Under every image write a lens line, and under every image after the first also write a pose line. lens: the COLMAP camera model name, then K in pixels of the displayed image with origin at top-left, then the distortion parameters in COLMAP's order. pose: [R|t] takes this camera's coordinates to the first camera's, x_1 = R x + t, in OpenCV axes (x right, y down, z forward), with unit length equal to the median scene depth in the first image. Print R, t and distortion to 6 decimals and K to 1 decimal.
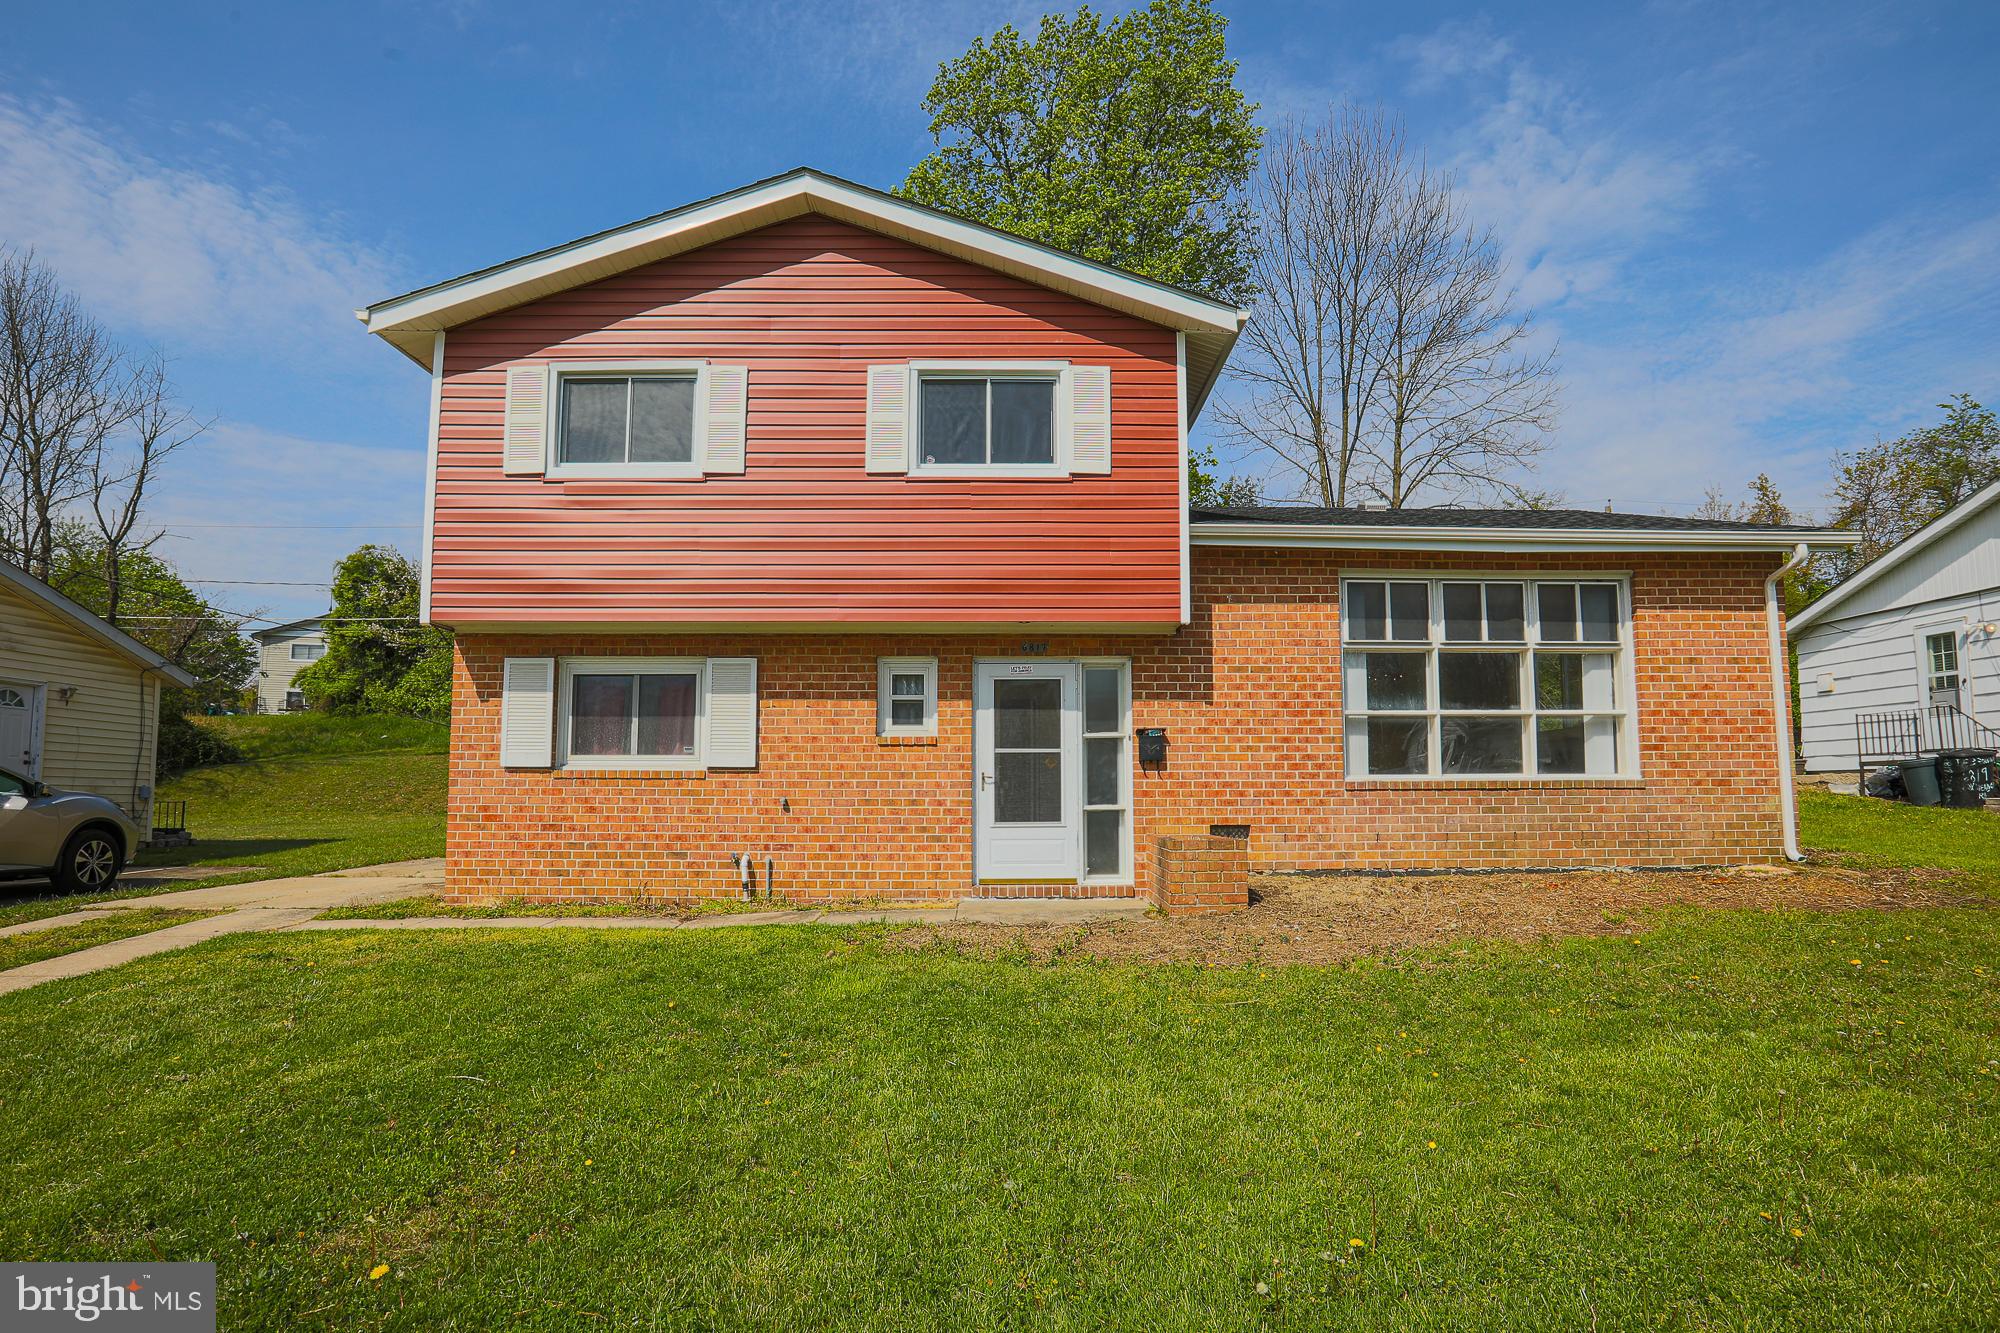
lens RADIAL K [[945.9, 0, 1000.0], [0, 945.9, 666.5], [0, 0, 1]] dist [-0.034059, 0.048584]
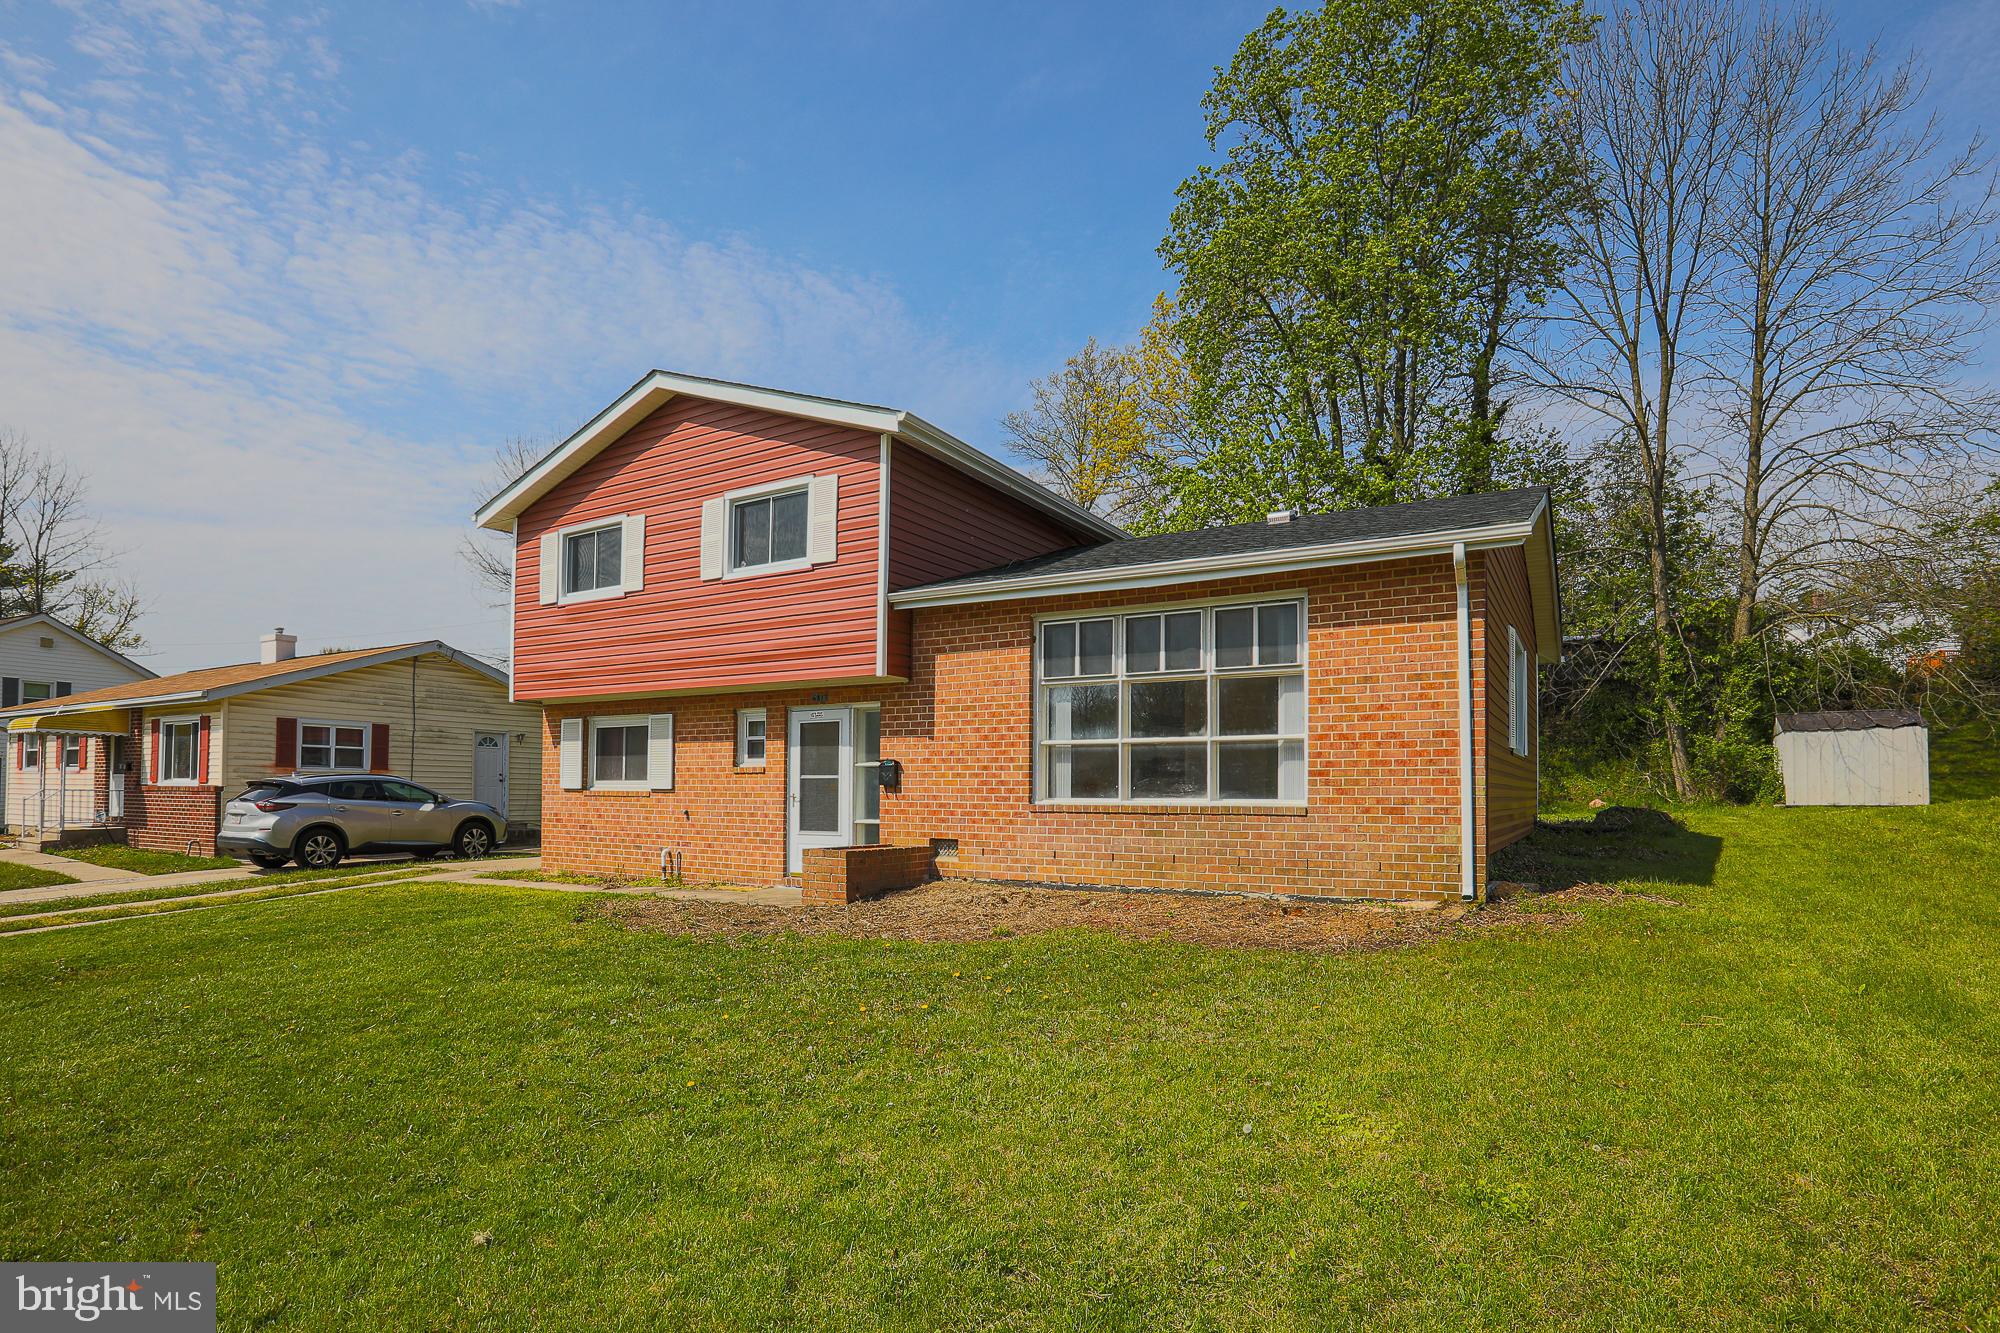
lens RADIAL K [[934.4, 0, 999.8], [0, 934.4, 731.7], [0, 0, 1]] dist [-0.000734, 0.023666]
pose [[0.858189, -0.026532, -0.512648, 0.908845], [0.048002, 0.998435, 0.028681, 0.001191], [0.511085, -0.049222, 0.858120, 0.022709]]
